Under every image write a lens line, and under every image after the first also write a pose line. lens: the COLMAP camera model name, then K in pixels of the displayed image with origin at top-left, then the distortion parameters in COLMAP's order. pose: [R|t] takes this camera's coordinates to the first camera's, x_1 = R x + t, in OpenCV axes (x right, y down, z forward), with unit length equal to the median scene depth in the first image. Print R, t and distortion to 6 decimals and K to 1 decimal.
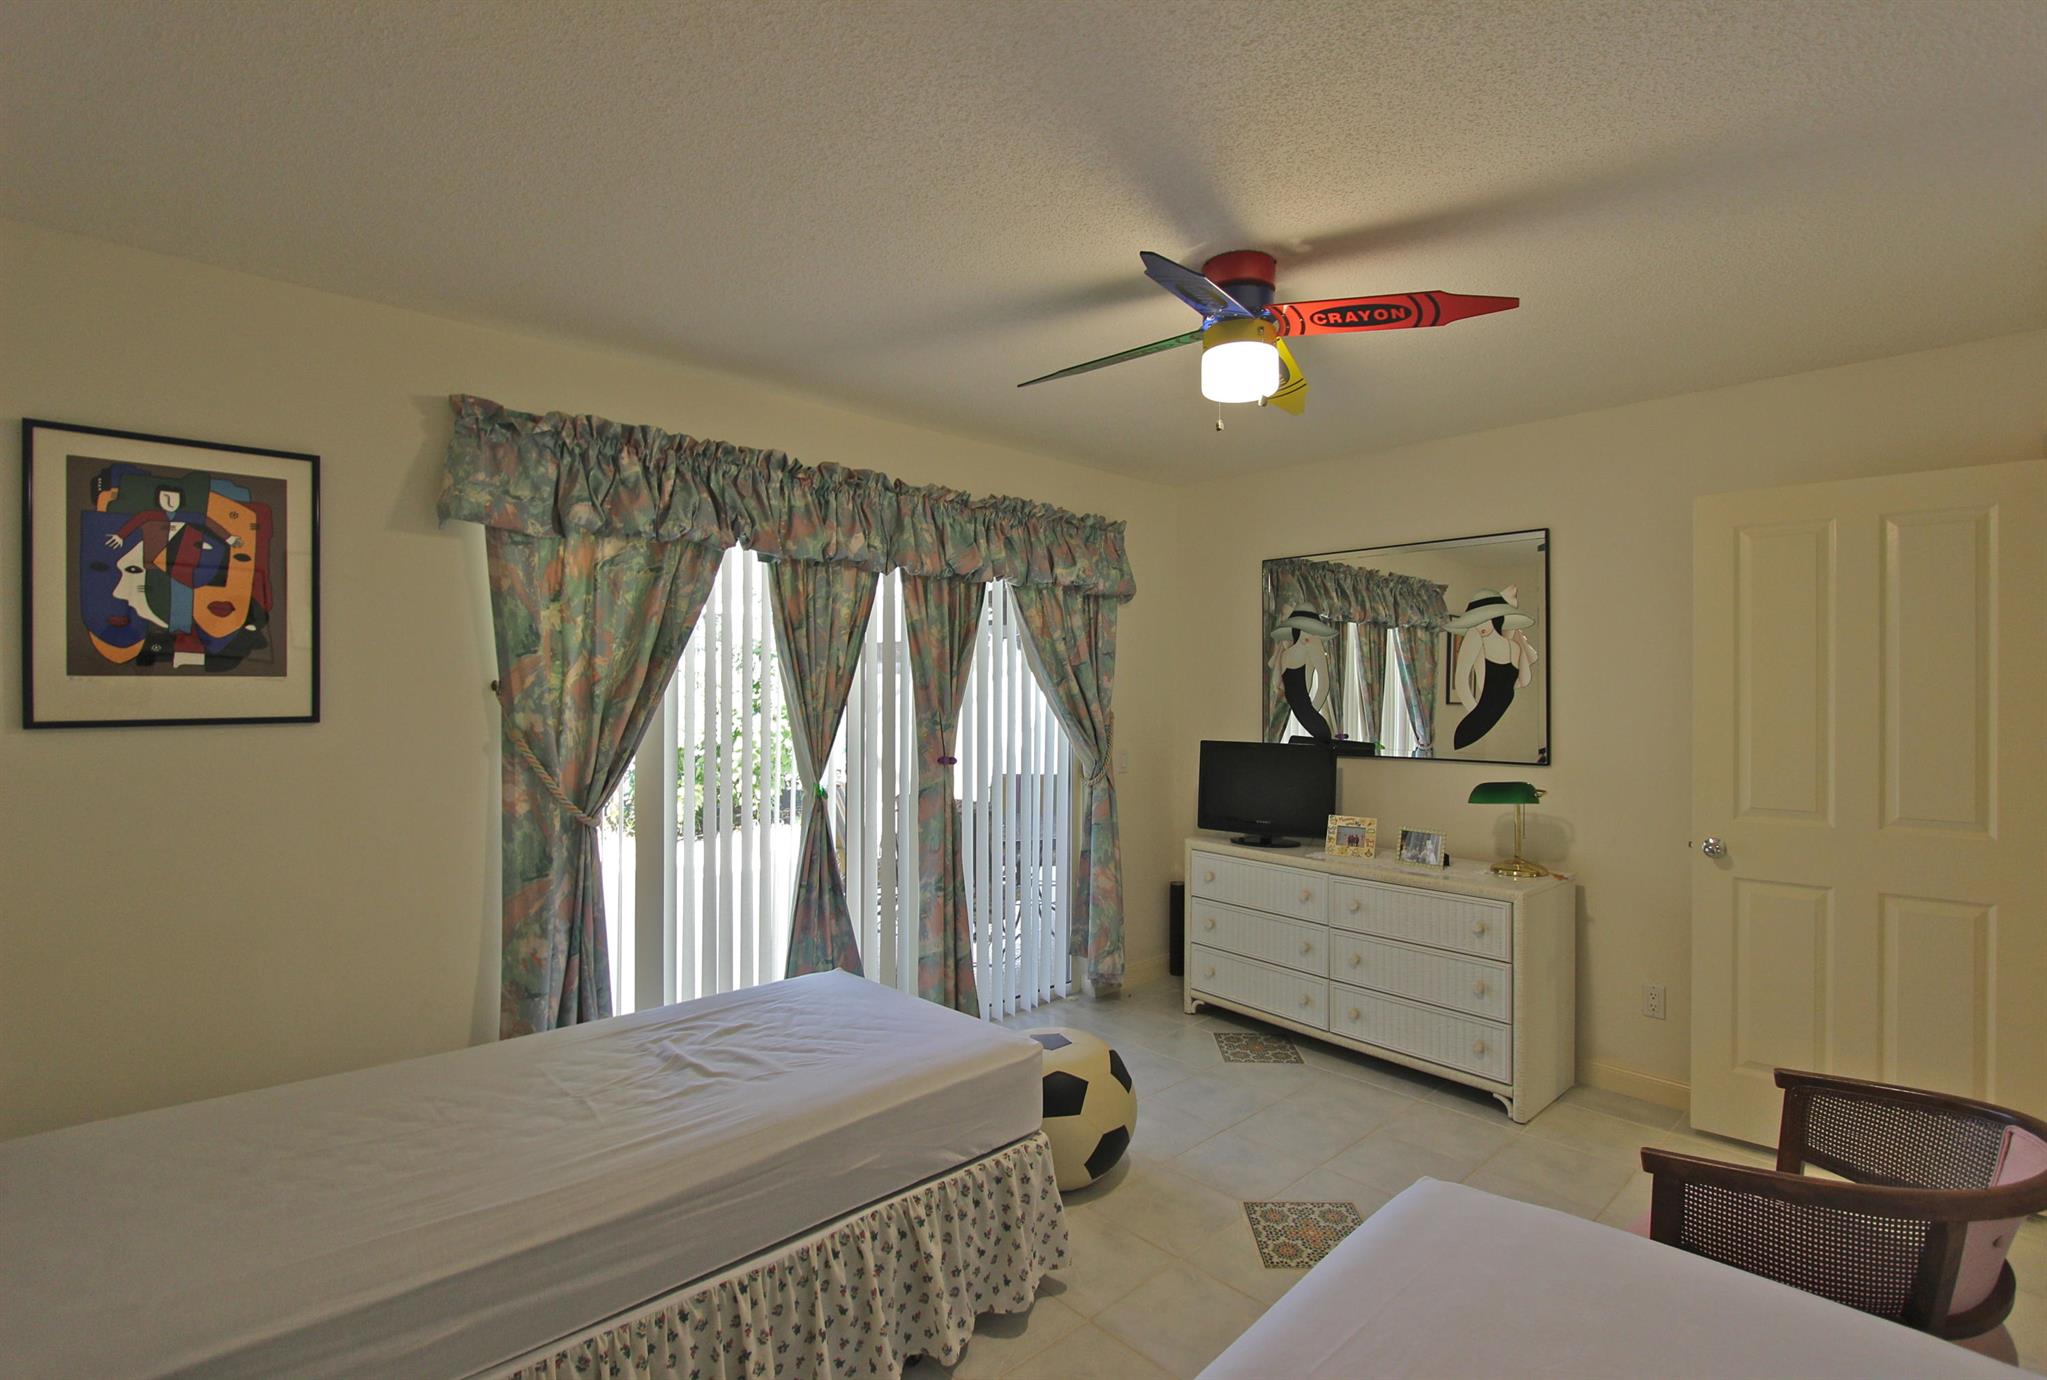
lens RADIAL K [[970.4, 0, 1023.5], [0, 970.4, 690.0], [0, 0, 1]] dist [-0.002129, -0.000290]
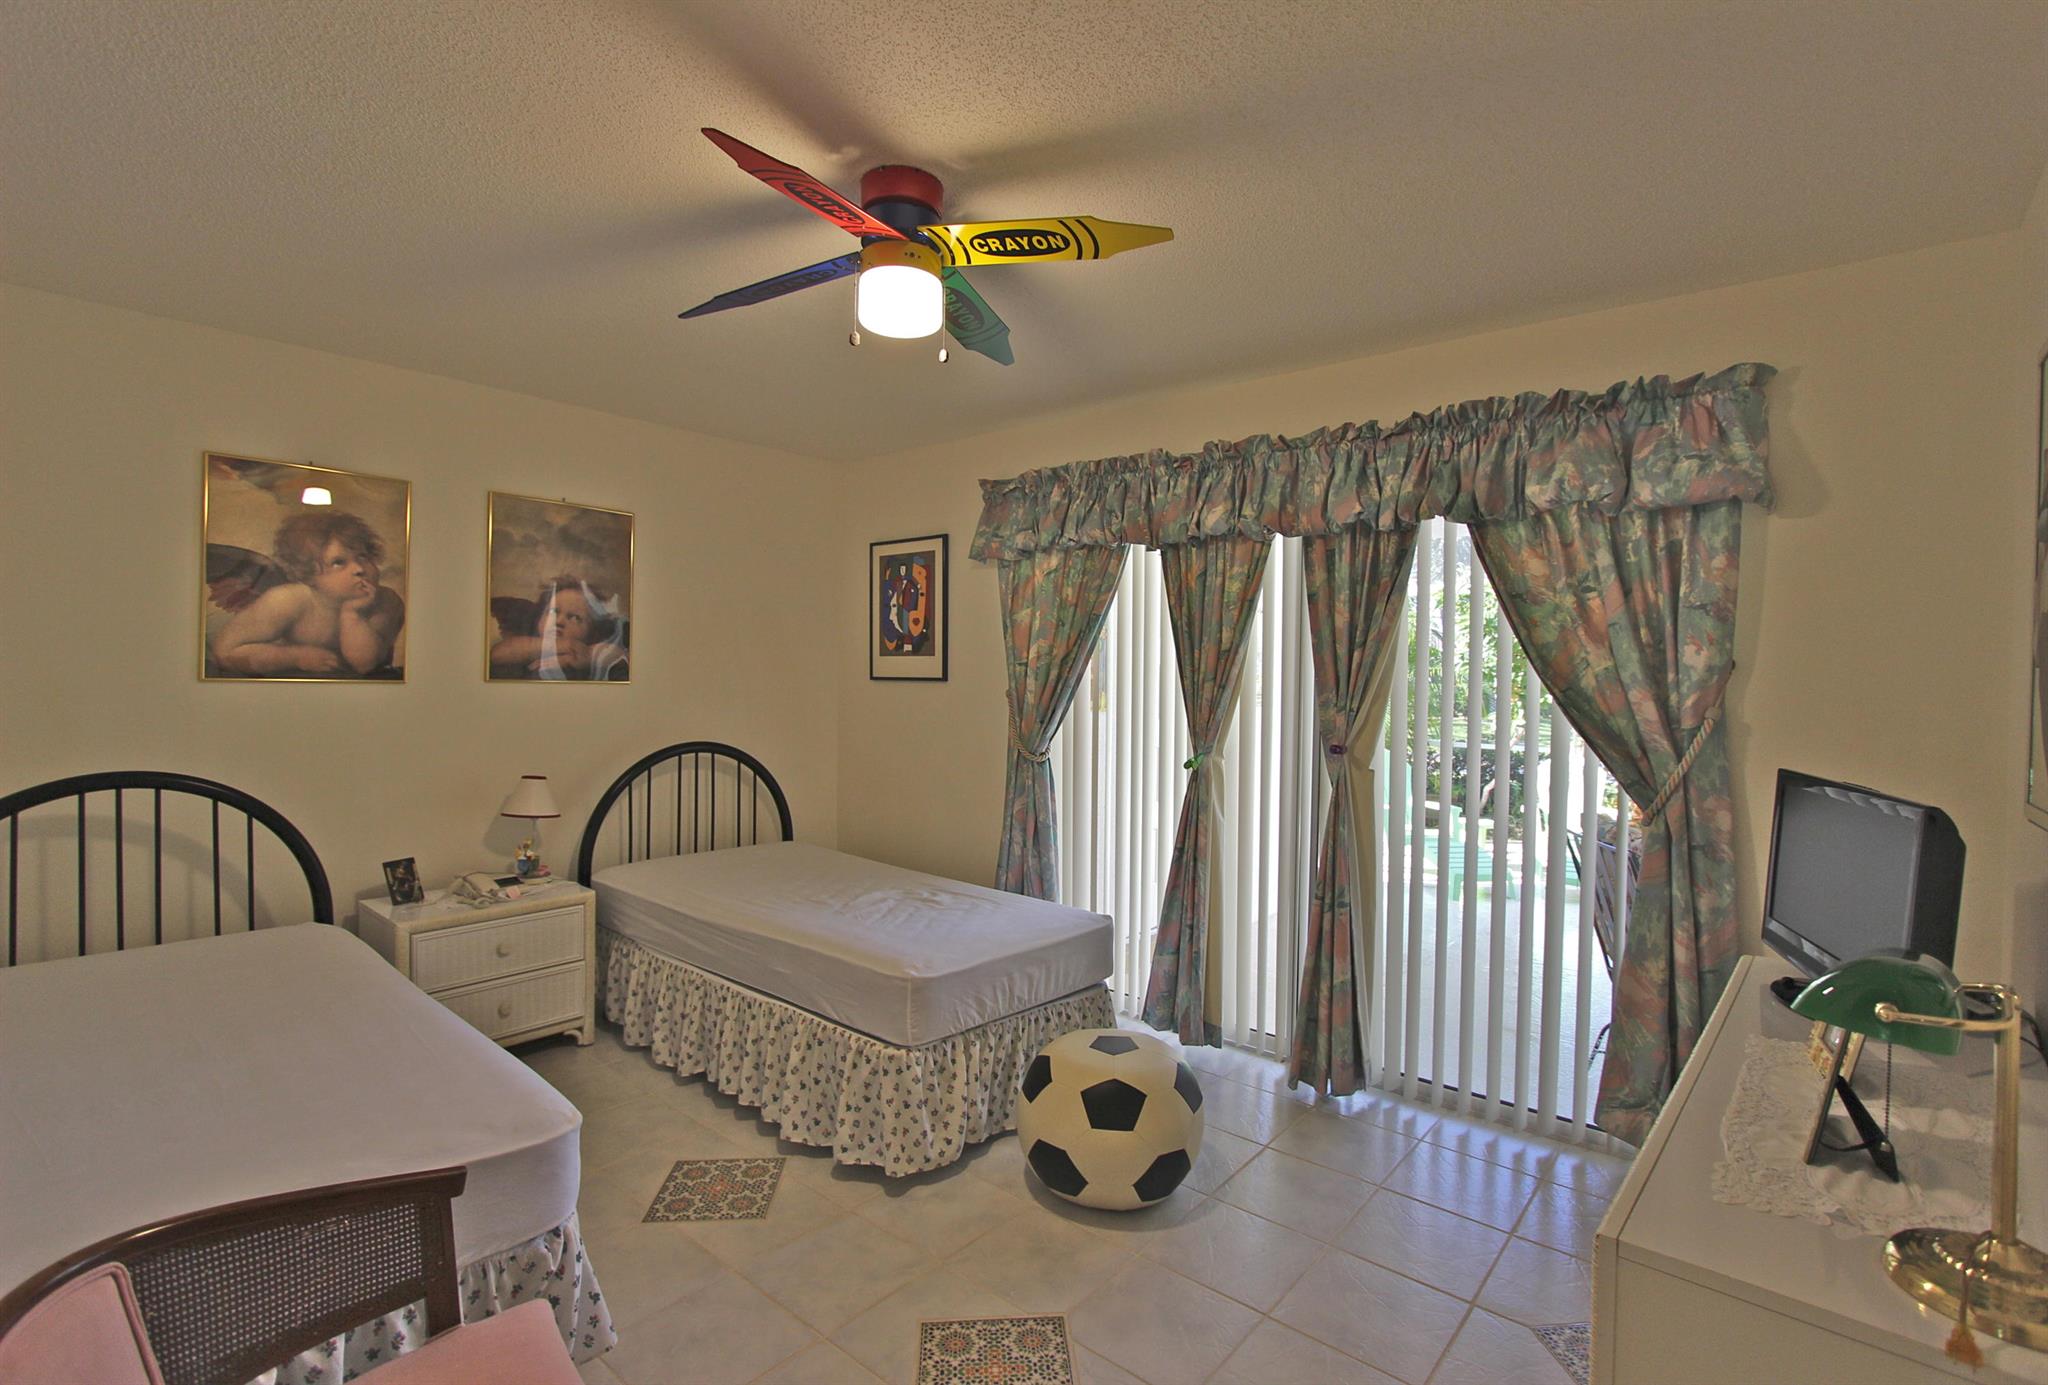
lens RADIAL K [[966.0, 0, 1028.5], [0, 966.0, 681.9], [0, 0, 1]] dist [-0.000012, 0.000022]
pose [[0.107371, 0.008494, -0.994183, 1.130804], [-0.020595, 0.999768, 0.006317, 0.020796], [0.994006, 0.019797, 0.107521, 1.007703]]
